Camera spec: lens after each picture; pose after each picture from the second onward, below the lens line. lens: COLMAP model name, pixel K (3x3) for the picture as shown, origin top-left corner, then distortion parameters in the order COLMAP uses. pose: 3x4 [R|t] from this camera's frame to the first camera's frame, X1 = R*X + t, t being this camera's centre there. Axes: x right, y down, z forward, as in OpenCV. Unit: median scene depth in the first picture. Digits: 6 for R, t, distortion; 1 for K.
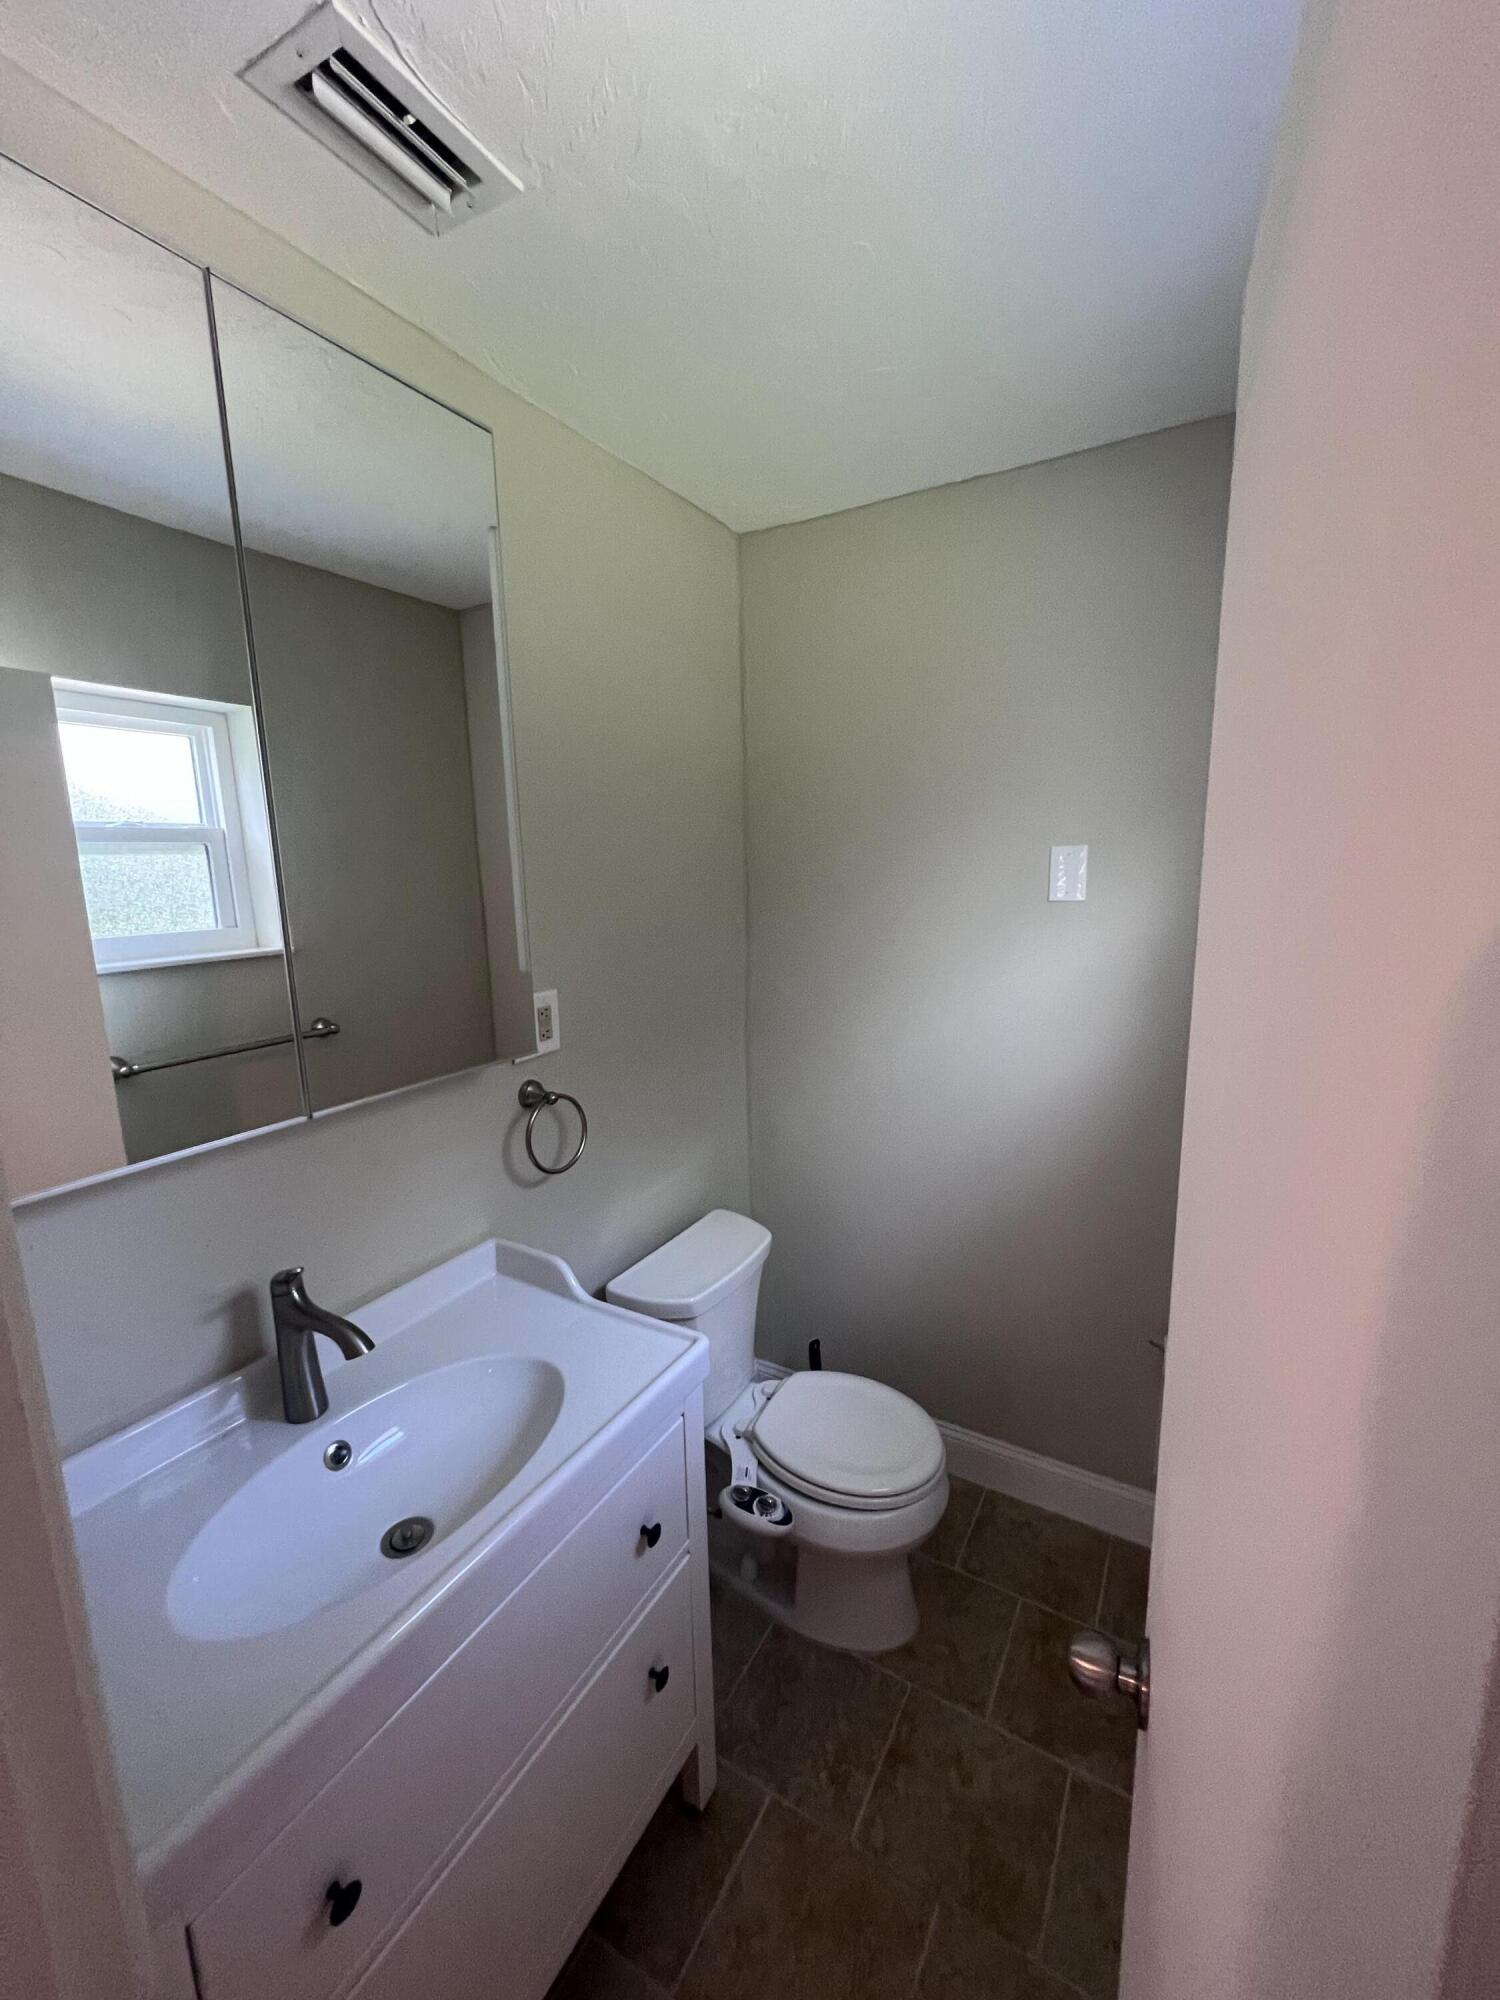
lens RADIAL K [[810.7, 0, 757.2], [0, 810.7, 990.1], [0, 0, 1]] dist [0.004697, 0.000035]
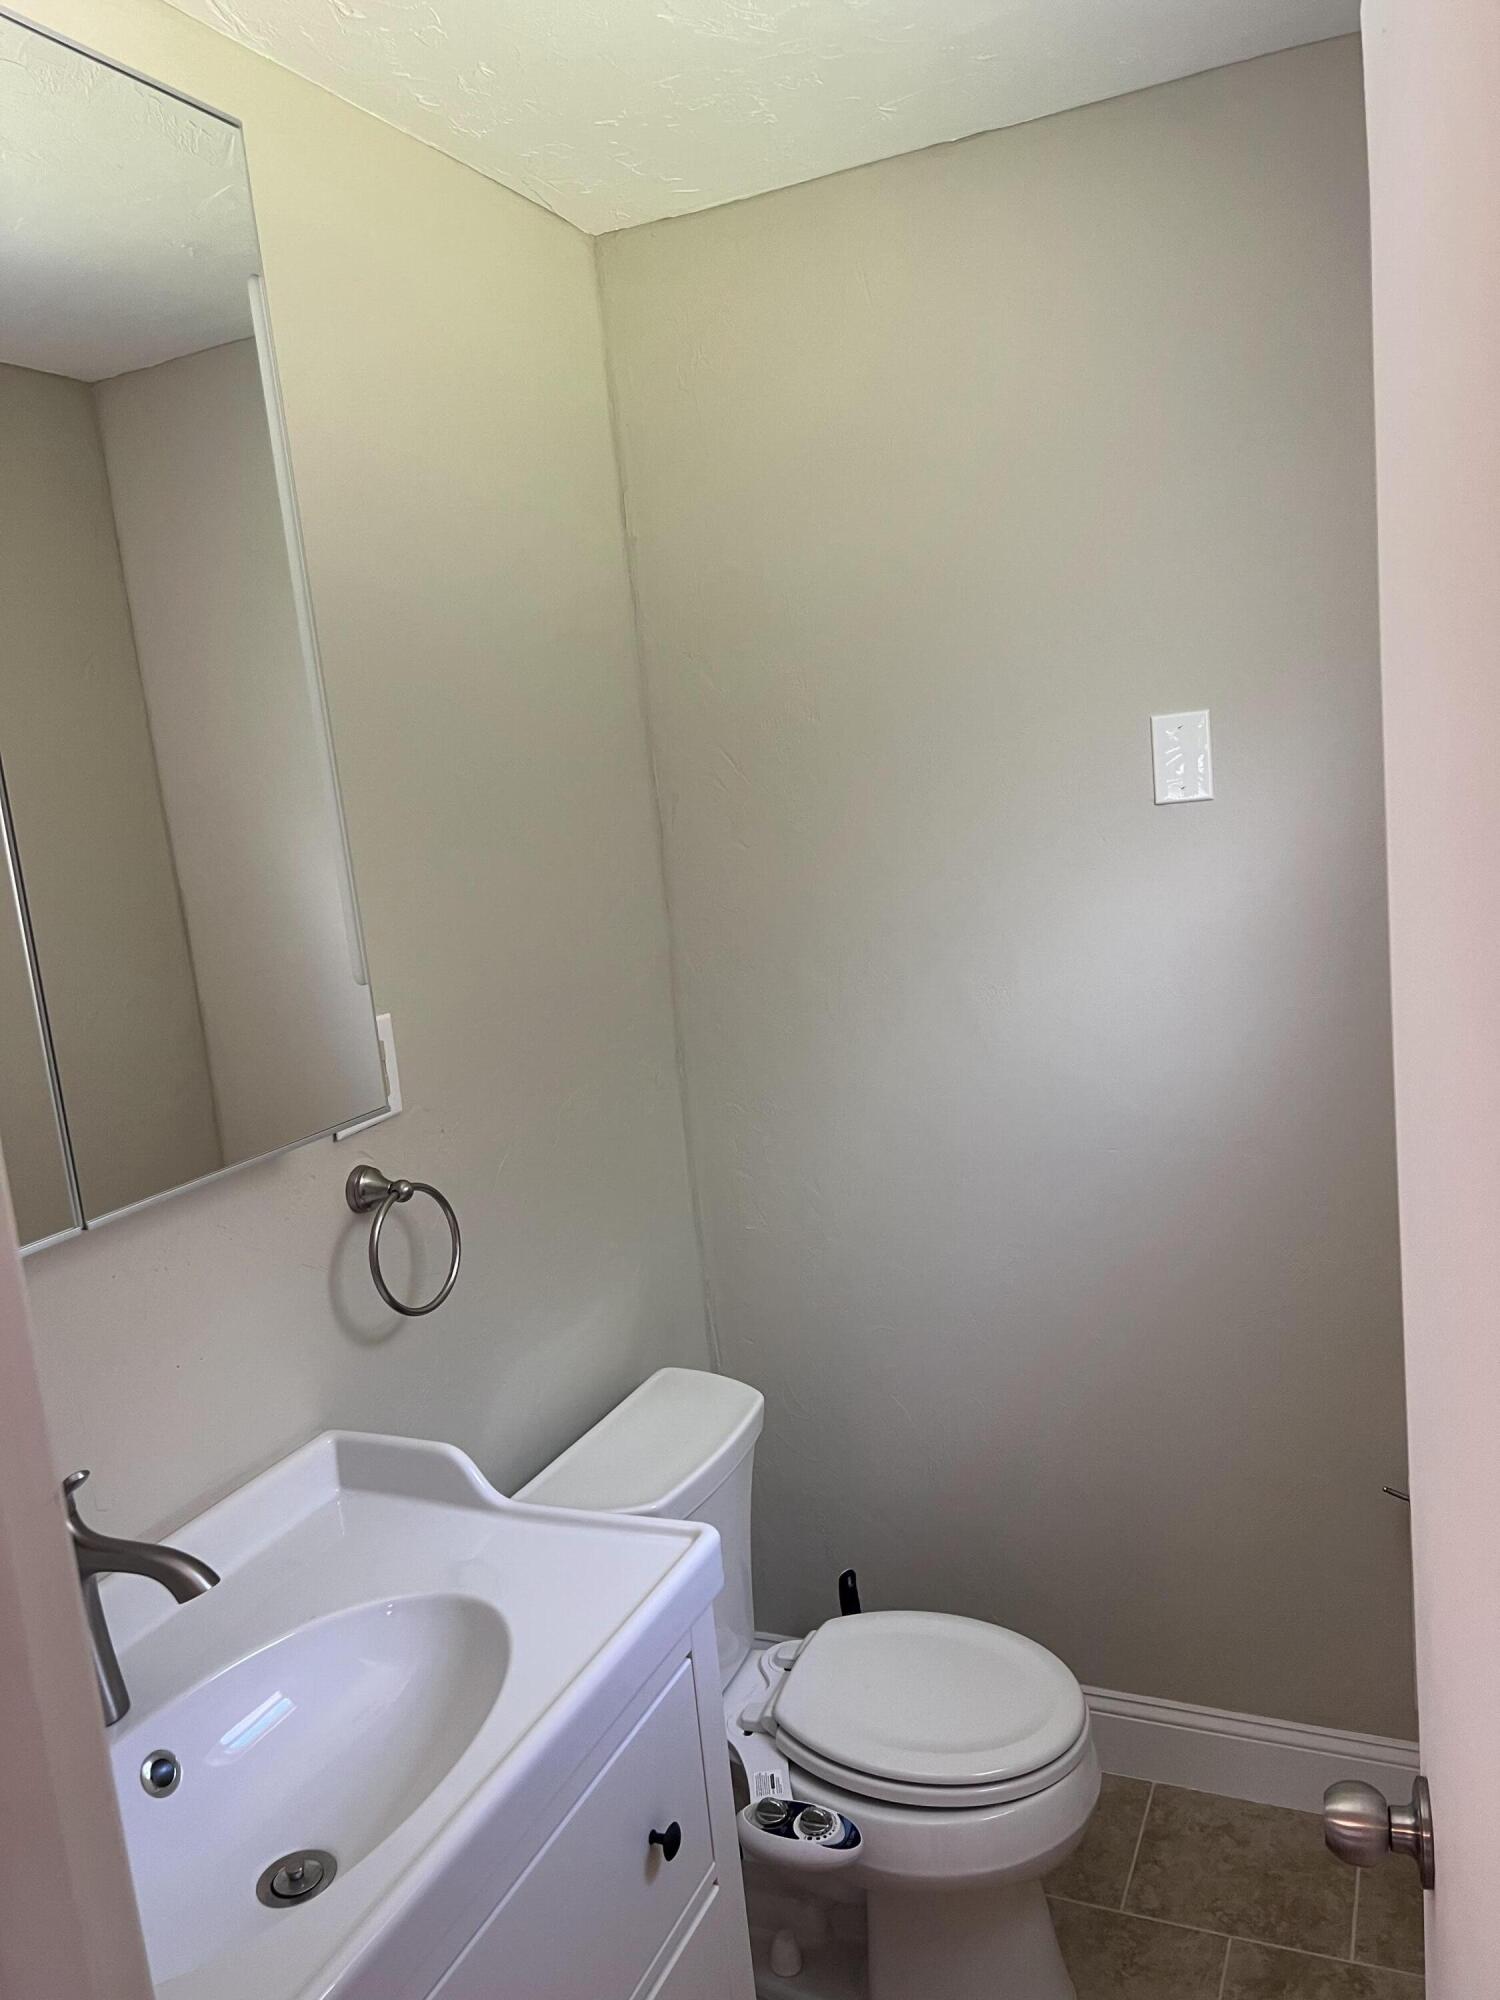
lens RADIAL K [[1521.8, 0, 747.6], [0, 1521.8, 997.3], [0, 0, 1]] dist [0.080967, -0.087151]
pose [[0.991281, -0.093616, 0.092725, -0.089190], [0.095421, 0.995321, -0.015224, 0.030592], [-0.090866, 0.023939, 0.995575, -0.166578]]
